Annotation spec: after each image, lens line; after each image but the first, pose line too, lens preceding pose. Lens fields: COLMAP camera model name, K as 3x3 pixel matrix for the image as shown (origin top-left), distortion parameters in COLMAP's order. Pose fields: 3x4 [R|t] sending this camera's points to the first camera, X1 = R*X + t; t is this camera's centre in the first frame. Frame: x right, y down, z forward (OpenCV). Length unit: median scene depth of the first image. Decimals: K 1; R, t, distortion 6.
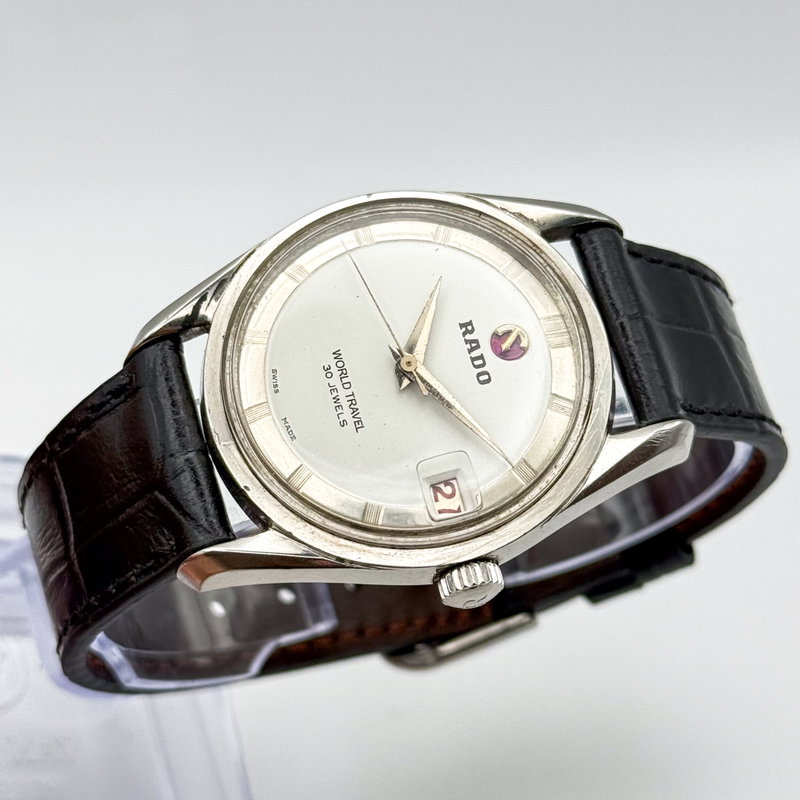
lens RADIAL K [[2180.7, 0, 405.0], [0, 2180.7, 402.7], [0, 0, 1]] dist [0.136061, 0.000000]
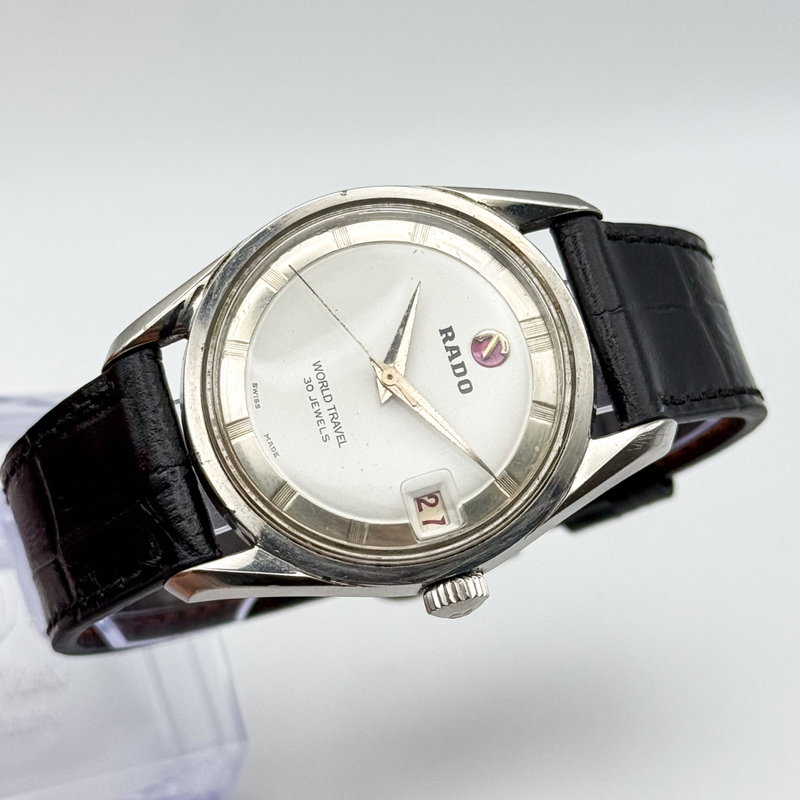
lens RADIAL K [[2180.7, 0, 402.1], [0, 2180.7, 401.4], [0, 0, 1]] dist [0.136061, 0.000000]
pose [[0.999639, -0.024366, 0.011362, -0.004124], [0.022380, 0.988353, 0.150526, -0.152541], [-0.014897, -0.150217, 0.988541, 0.013475]]
